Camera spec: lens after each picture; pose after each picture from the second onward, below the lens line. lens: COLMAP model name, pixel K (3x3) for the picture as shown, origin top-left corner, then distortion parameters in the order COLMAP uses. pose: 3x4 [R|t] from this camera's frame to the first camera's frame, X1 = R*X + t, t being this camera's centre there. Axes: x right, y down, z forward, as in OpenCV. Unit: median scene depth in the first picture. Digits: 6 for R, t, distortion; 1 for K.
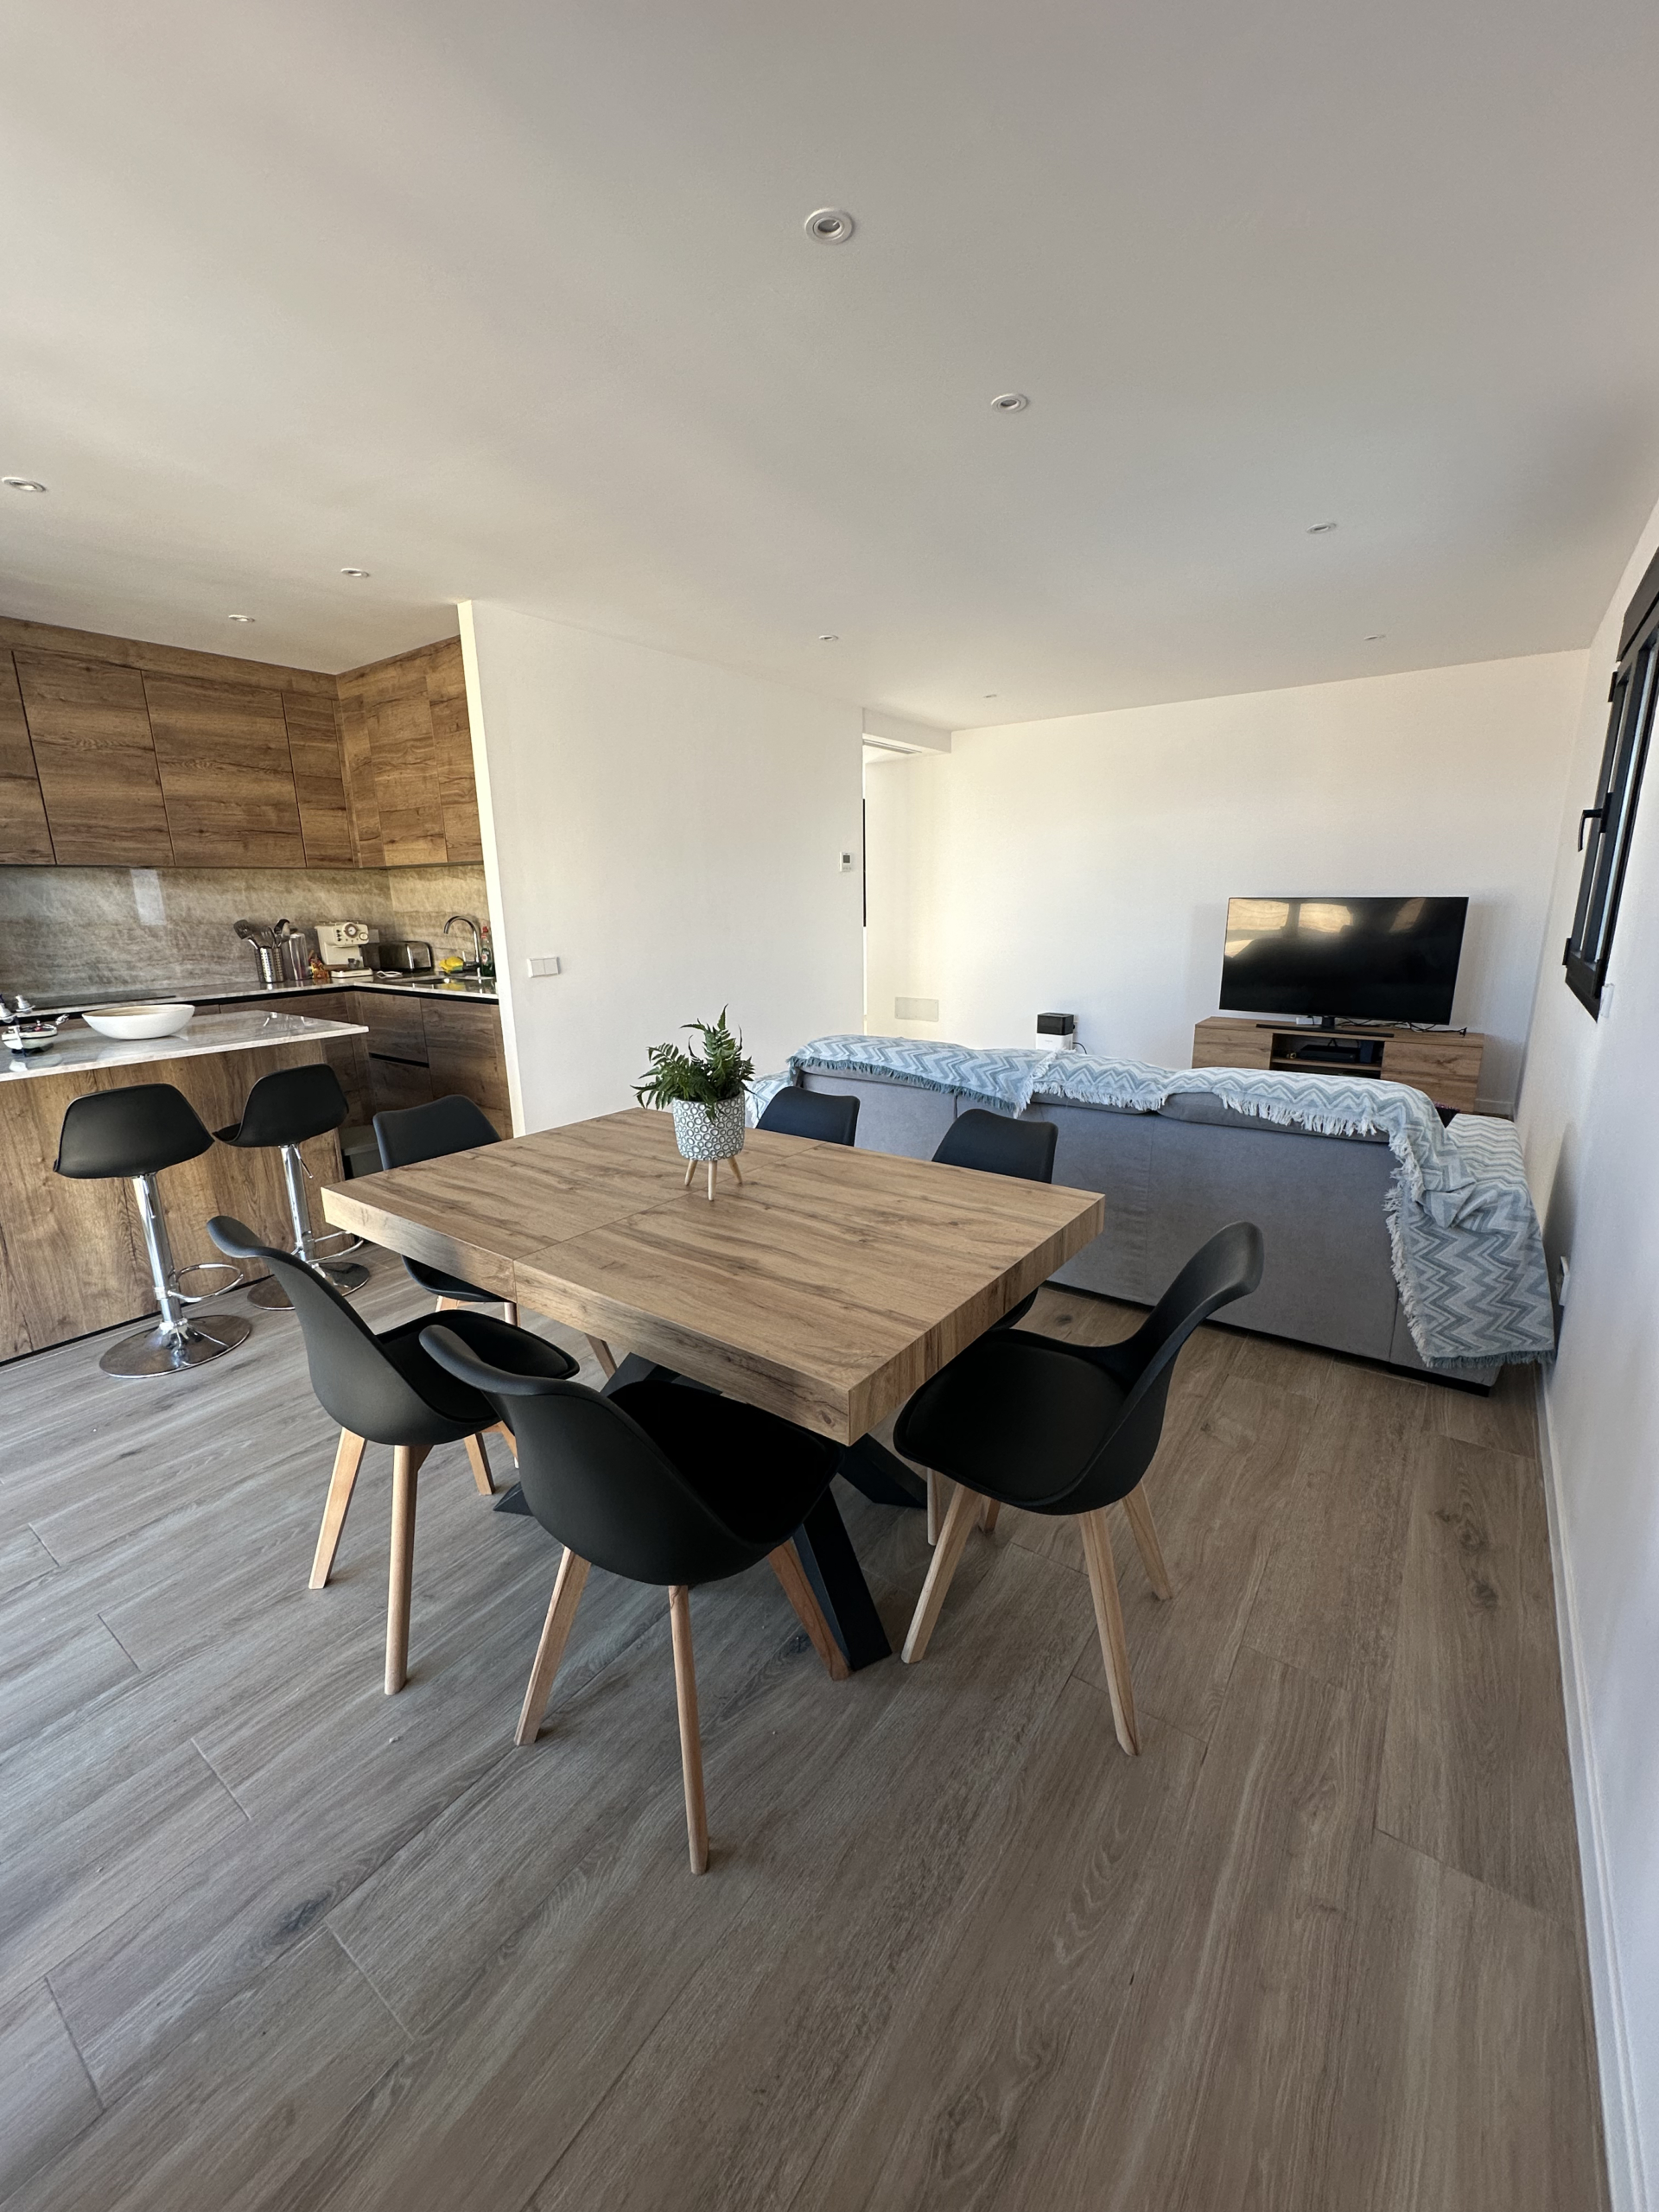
lens RADIAL K [[885.5, 0, 827.7], [0, 885.5, 1104.6], [0, 0, 1]] dist [-0.002462, 0.000475]
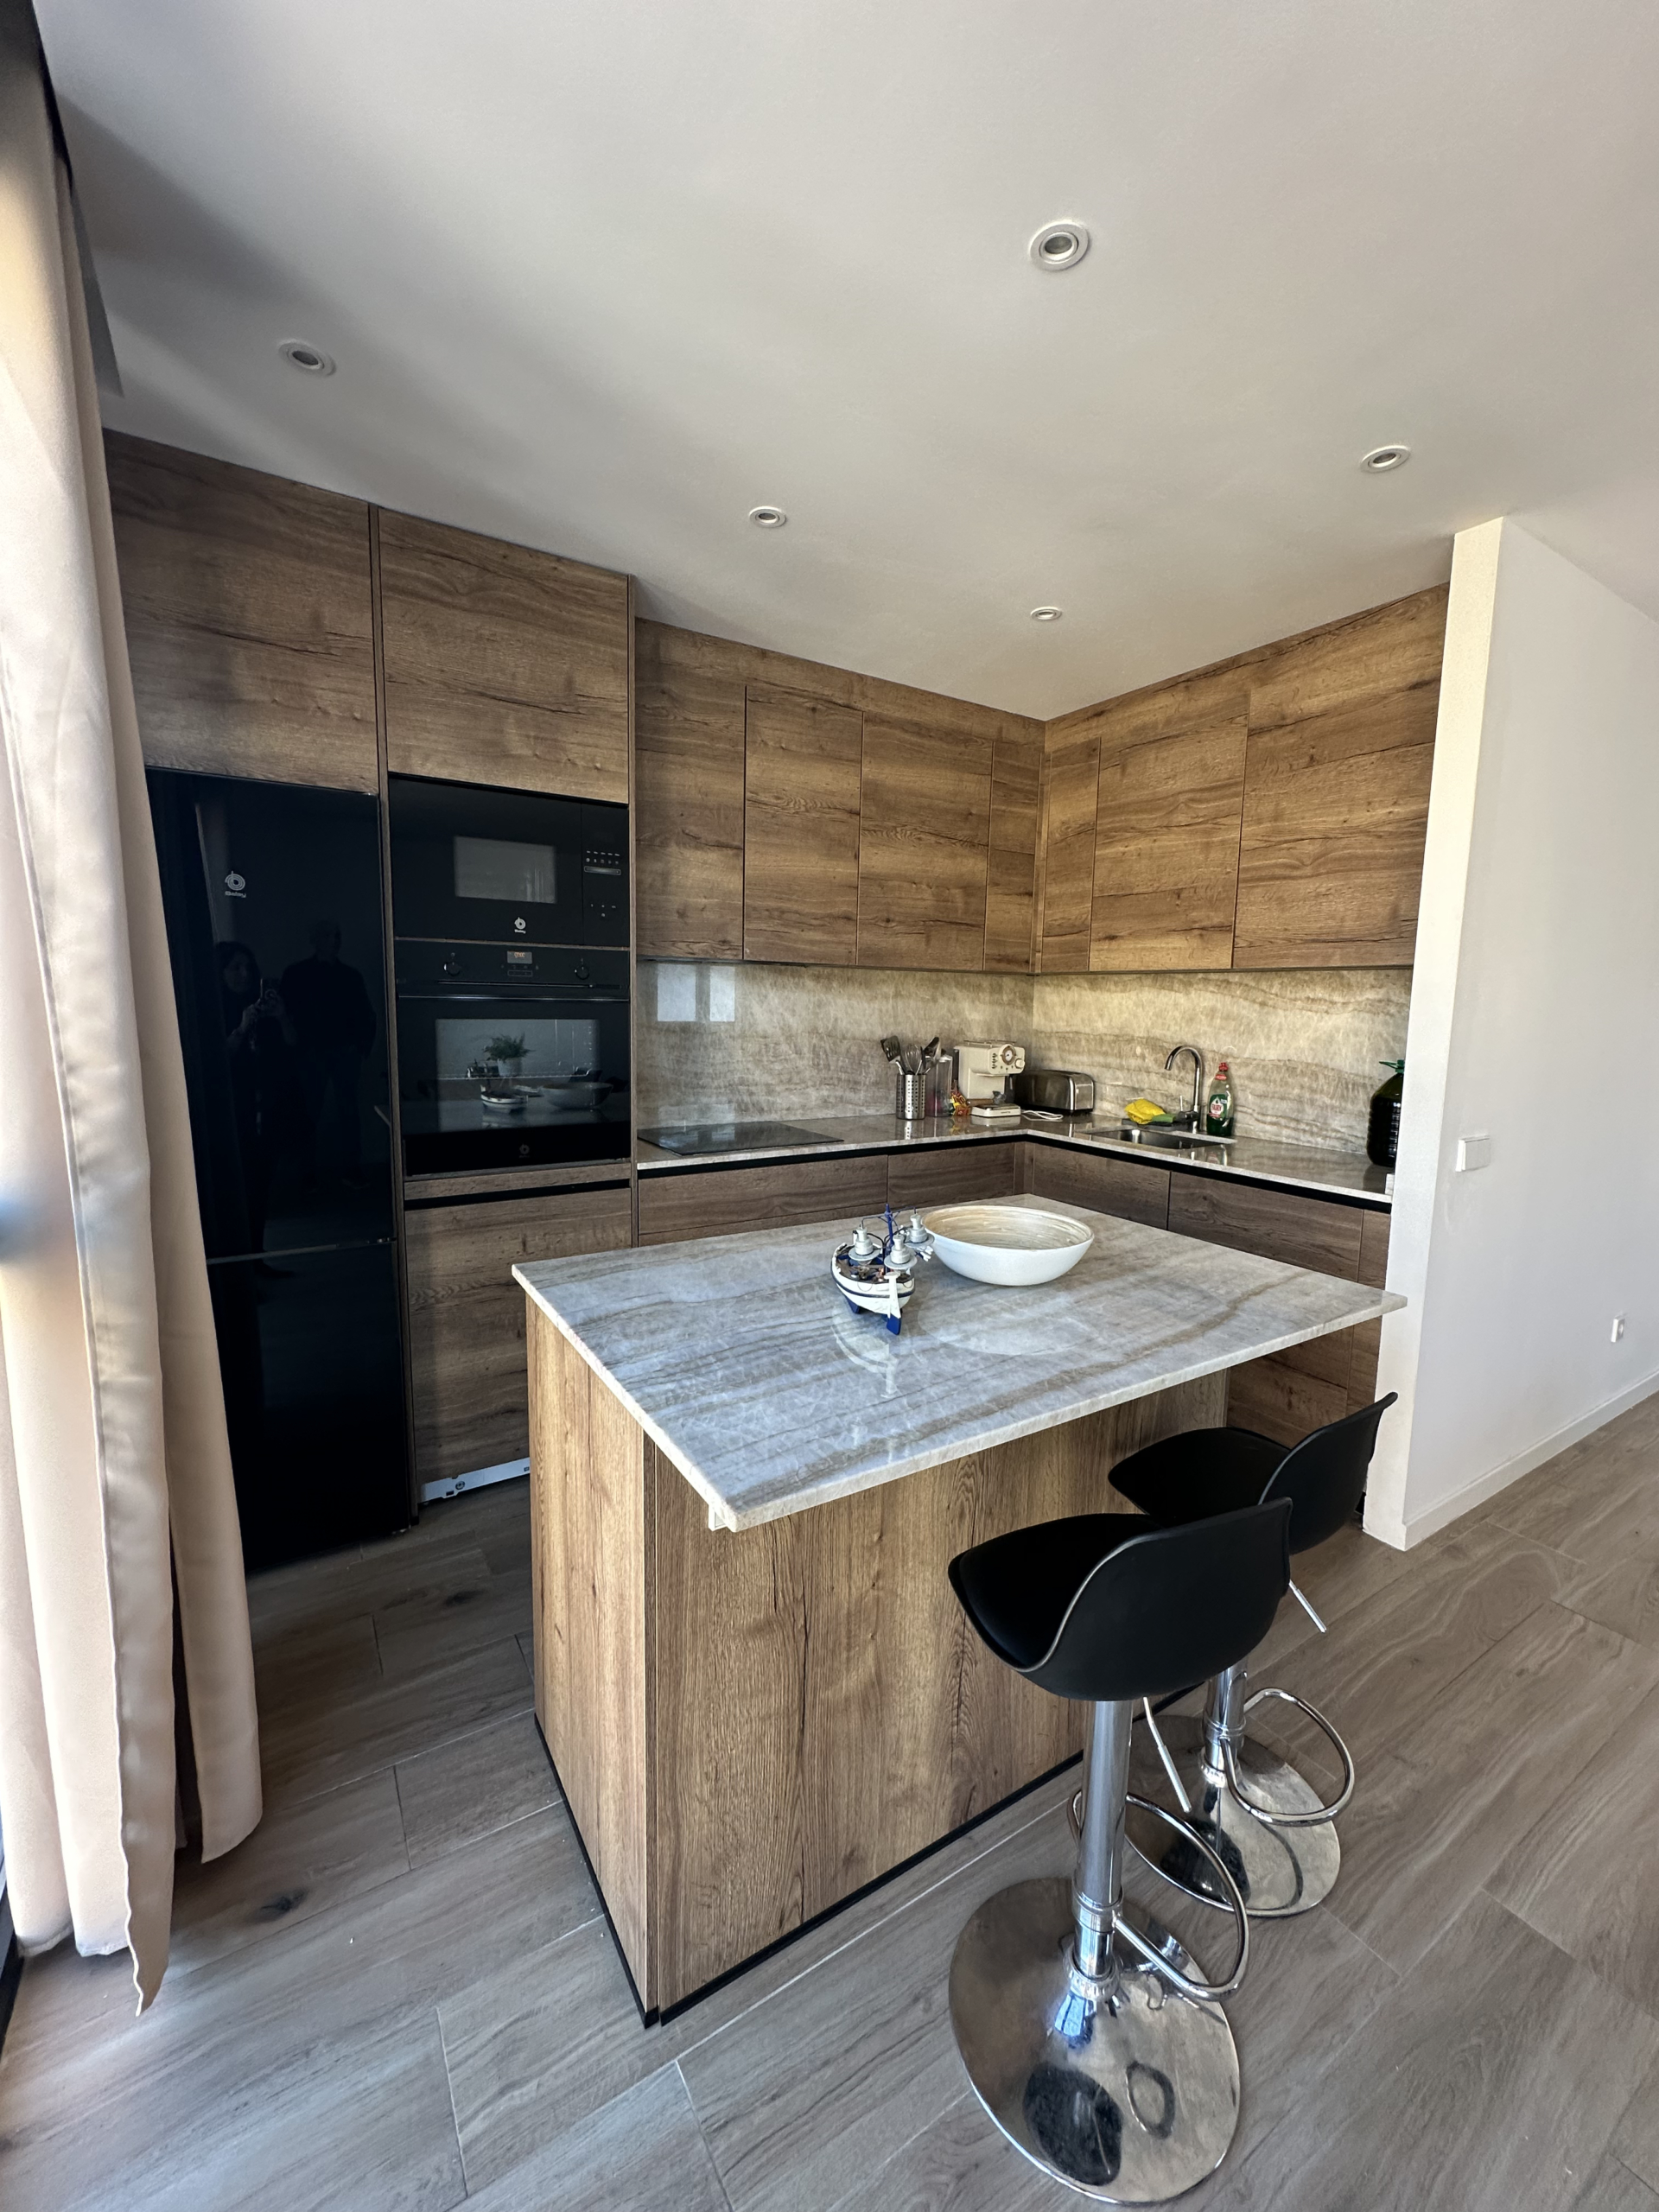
lens RADIAL K [[885.5, 0, 830.3], [0, 885.5, 1105.0], [0, 0, 1]] dist [-0.002462, 0.000475]
pose [[0.928540, 0.078278, -0.362886, -0.605980], [-0.120249, 0.988234, -0.094517, -0.101681], [0.351218, 0.131400, 0.927028, 0.401905]]
